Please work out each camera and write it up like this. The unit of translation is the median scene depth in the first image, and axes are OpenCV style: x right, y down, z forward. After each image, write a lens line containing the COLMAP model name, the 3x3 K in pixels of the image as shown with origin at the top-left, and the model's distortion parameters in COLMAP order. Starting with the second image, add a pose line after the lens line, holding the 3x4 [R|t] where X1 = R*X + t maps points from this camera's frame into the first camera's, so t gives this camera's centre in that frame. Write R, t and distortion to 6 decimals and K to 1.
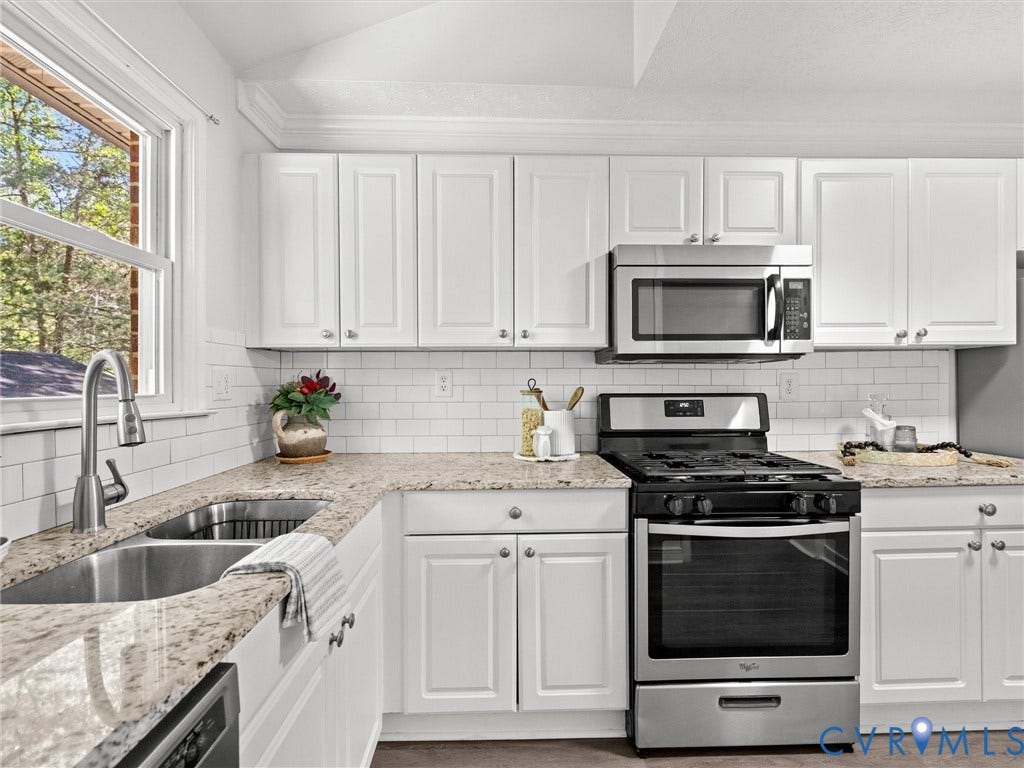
lens RADIAL K [[492.1, 0, 516.0], [0, 492.1, 384.0], [0, 0, 1]] dist [0.003224, 0.000063]
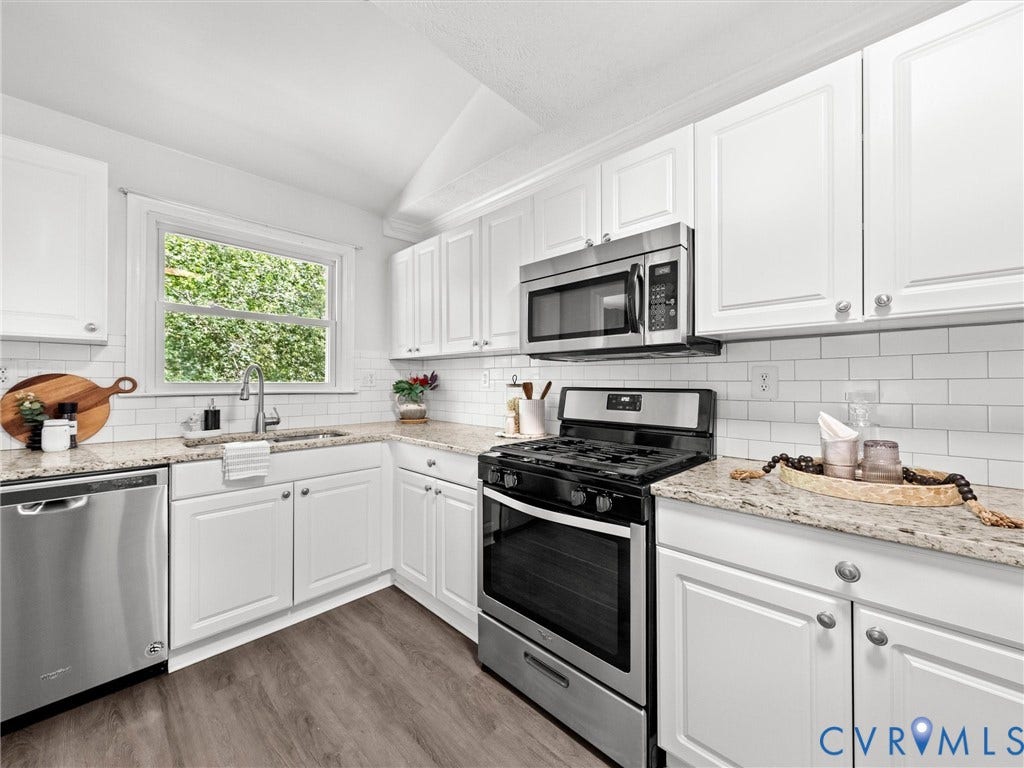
lens RADIAL K [[401.2, 0, 515.0], [0, 401.2, 380.4], [0, 0, 1]] dist [0.000743, 0.000148]
pose [[0.693666, 0.002333, -0.720293, 0.881119], [-0.007249, 0.999967, -0.003741, 0.008639], [0.720260, 0.007816, 0.693660, 0.274782]]
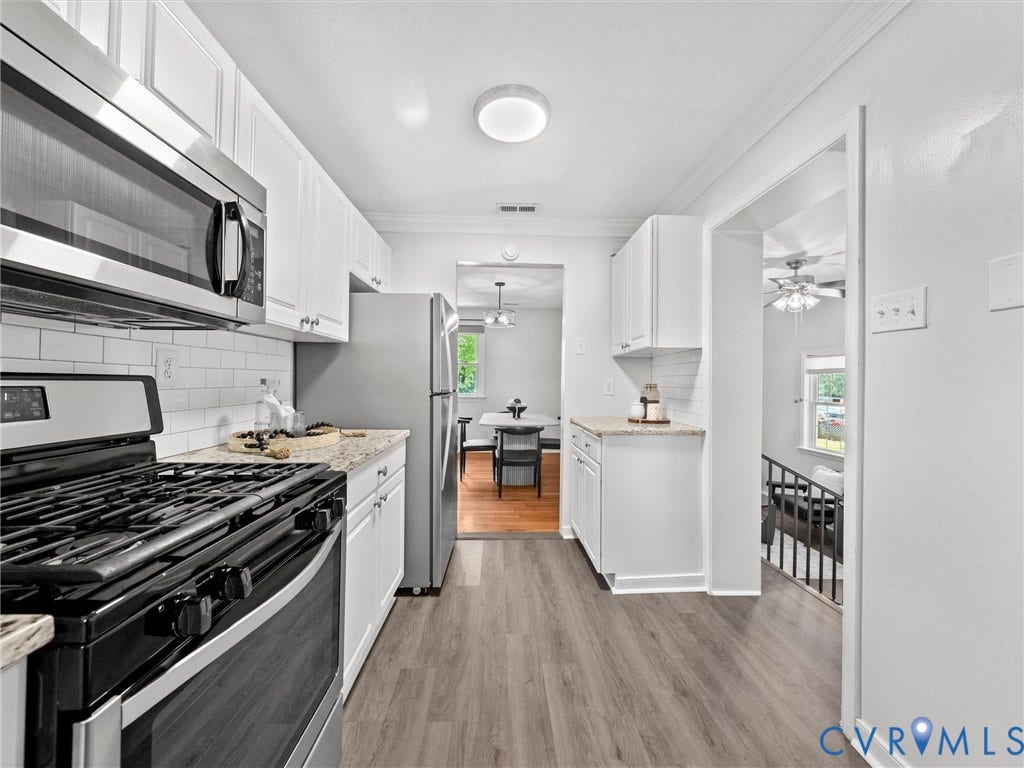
lens RADIAL K [[391.7, 0, 512.5], [0, 391.7, 381.1], [0, 0, 1]] dist [-0.000597, -0.000126]
pose [[0.003721, 0.009941, 0.999944, -0.024465], [-0.008930, 0.999911, -0.009908, 0.029771], [-0.999953, -0.008893, 0.003809, 0.575428]]
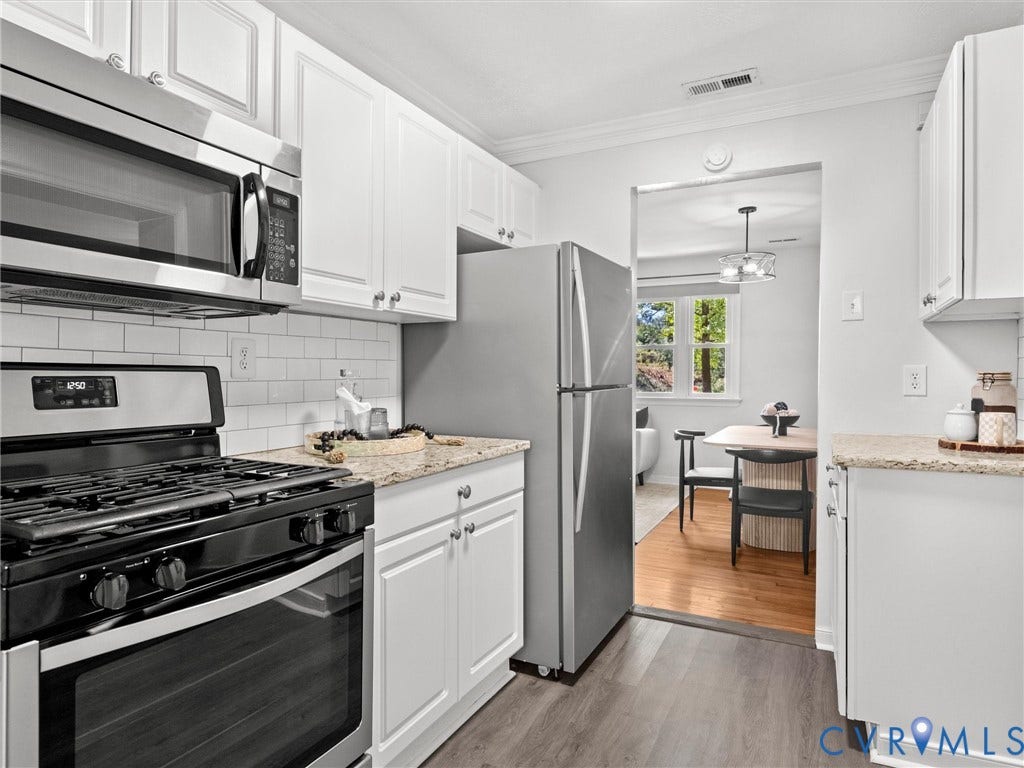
lens RADIAL K [[606.8, 0, 511.1], [0, 606.8, 380.2], [0, 0, 1]] dist [-0.000477, 0.000554]
pose [[0.493749, 0.000931, 0.869604, 0.010345], [-0.005255, 0.999984, 0.001913, 0.036699], [-0.869589, -0.005514, 0.493746, 0.313009]]
